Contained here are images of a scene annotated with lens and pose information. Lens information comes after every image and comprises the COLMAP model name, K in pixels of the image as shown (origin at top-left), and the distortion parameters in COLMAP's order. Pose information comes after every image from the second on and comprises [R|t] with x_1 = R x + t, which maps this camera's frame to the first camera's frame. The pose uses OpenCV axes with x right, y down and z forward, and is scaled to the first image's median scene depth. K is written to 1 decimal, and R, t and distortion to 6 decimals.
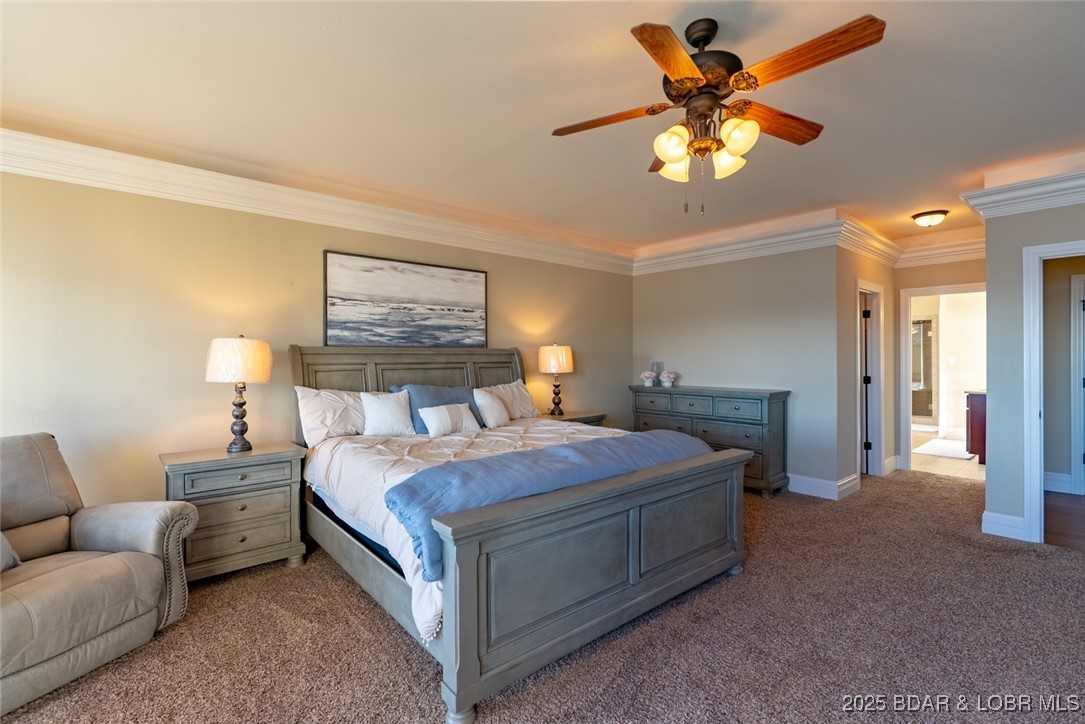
lens RADIAL K [[491.1, 0, 551.7], [0, 491.1, 355.9], [0, 0, 1]] dist [-0.007723, 0.002113]
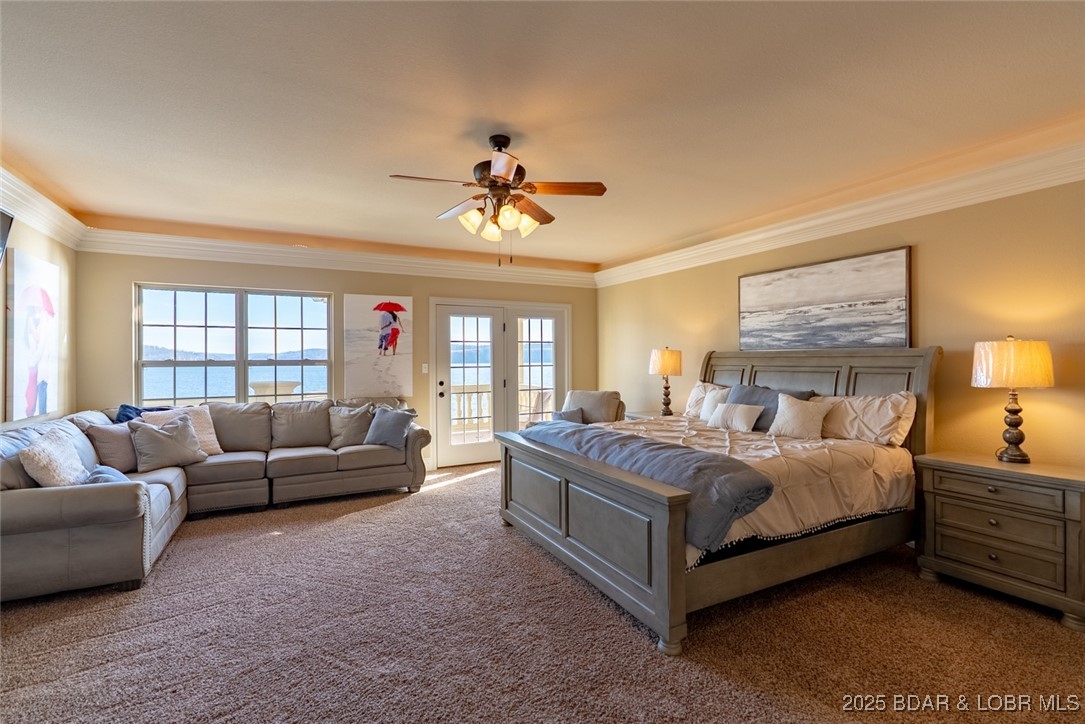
lens RADIAL K [[491.1, 0, 551.8], [0, 491.1, 360.4], [0, 0, 1]] dist [-0.007723, 0.002113]
pose [[-0.207342, 0.005557, -0.978253, 0.769675], [0.005936, 0.999973, 0.004422, -0.003312], [0.978250, -0.004890, -0.207370, 0.672356]]
